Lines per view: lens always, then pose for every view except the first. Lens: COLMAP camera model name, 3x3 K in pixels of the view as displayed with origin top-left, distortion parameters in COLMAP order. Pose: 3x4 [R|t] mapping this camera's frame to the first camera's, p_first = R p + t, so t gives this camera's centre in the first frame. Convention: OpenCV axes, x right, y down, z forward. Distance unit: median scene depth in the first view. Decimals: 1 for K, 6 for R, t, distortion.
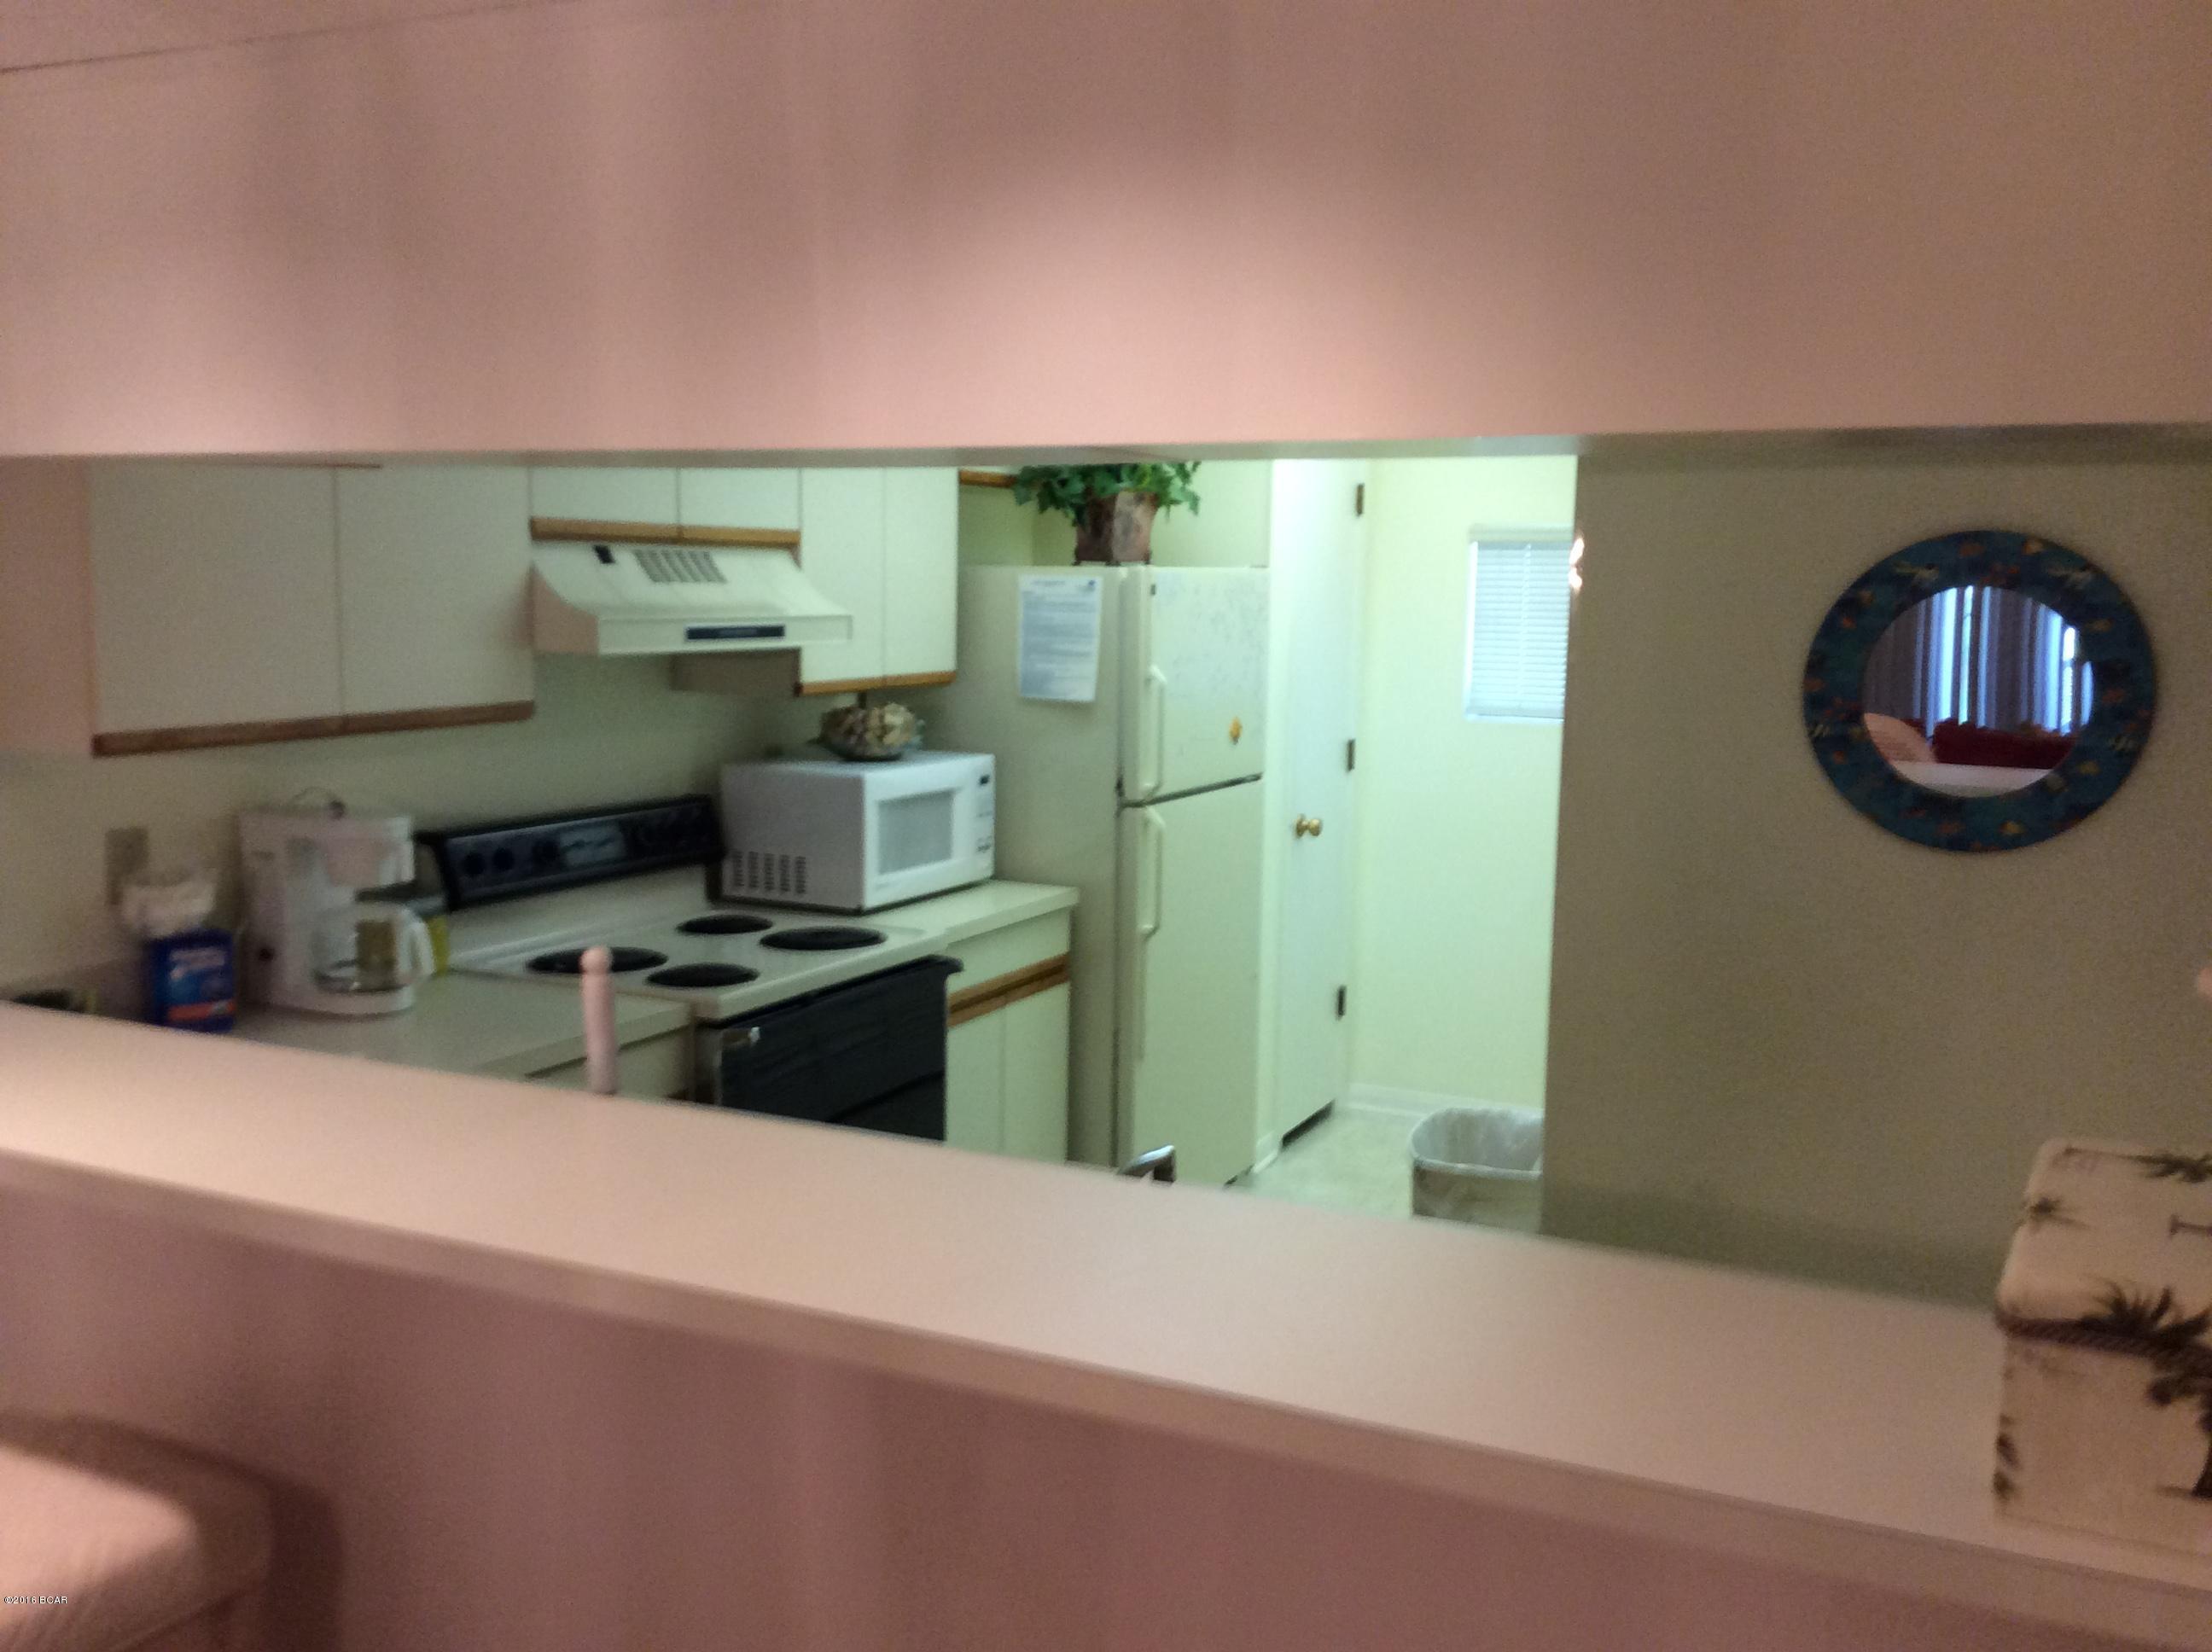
lens RADIAL K [[2043.5, 0, 1106.0], [0, 2043.5, 826.0], [0, 0, 1]] dist [0.165925, -0.332514]
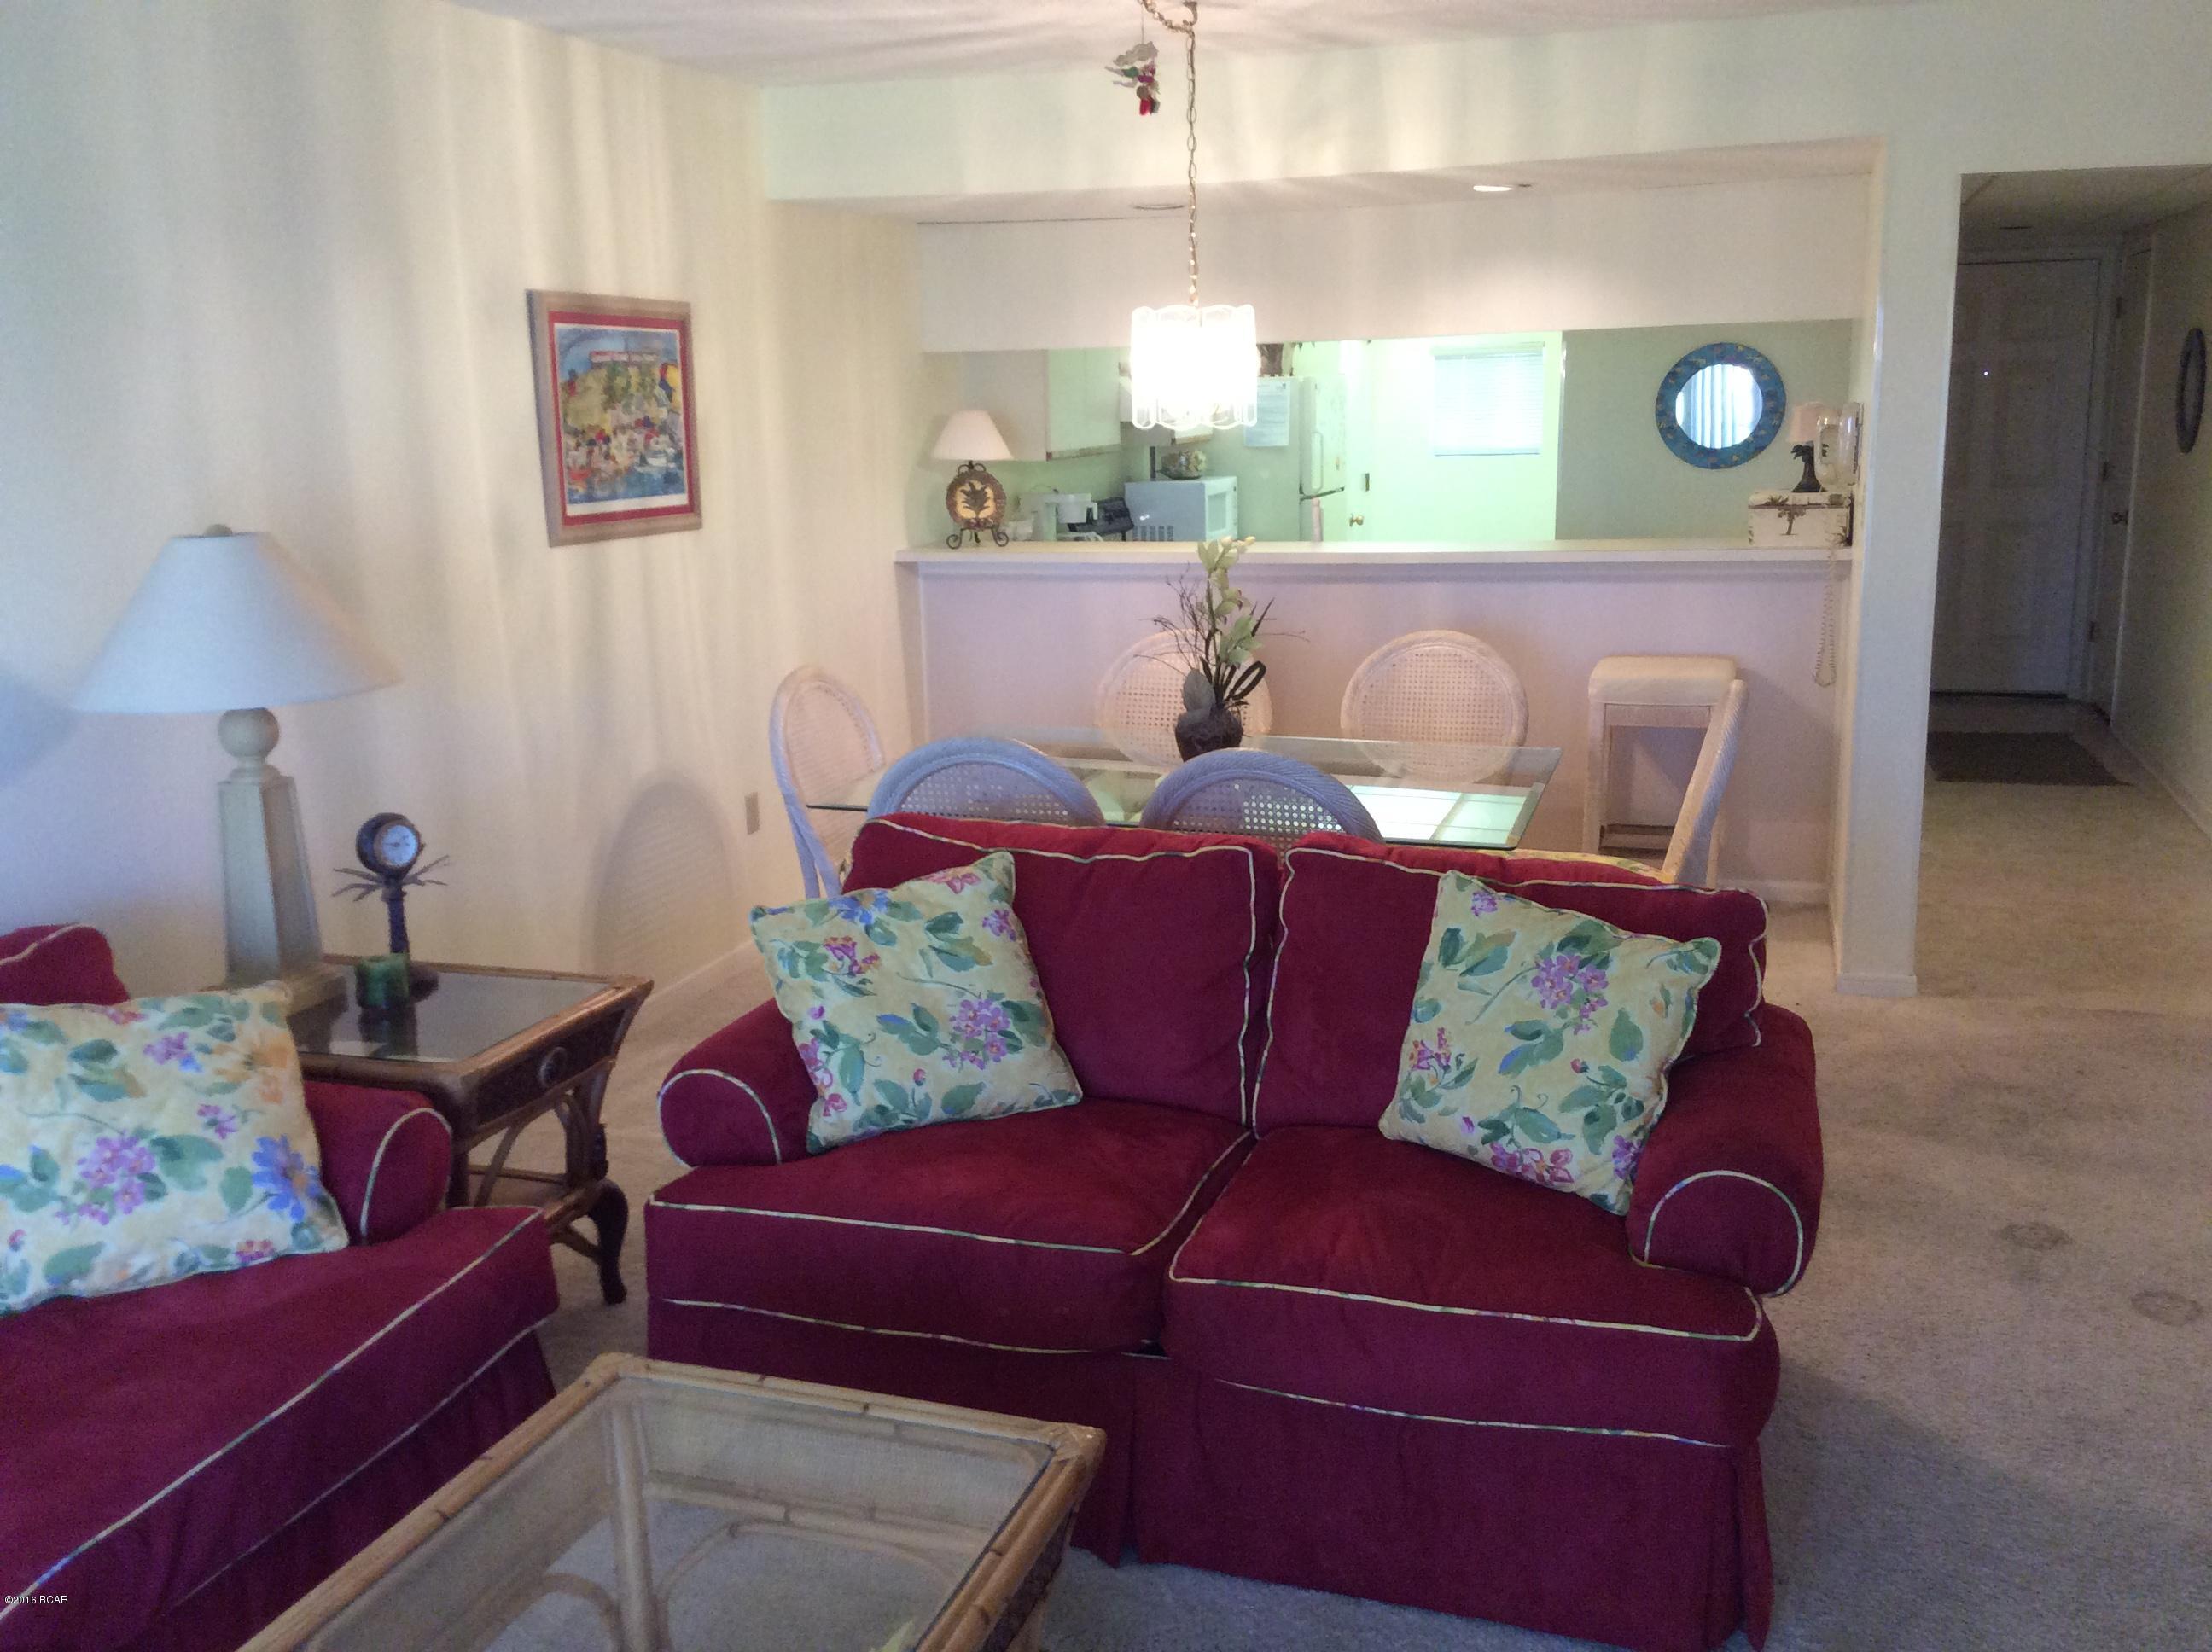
lens RADIAL K [[2043.5, 0, 1106.0], [0, 2043.5, 826.0], [0, 0, 1]] dist [0.165925, -0.332514]
pose [[0.988646, -0.068640, 0.133669, -0.472542], [0.057231, 0.994528, 0.087400, 0.121591], [-0.138936, -0.078757, 0.987165, -0.976156]]
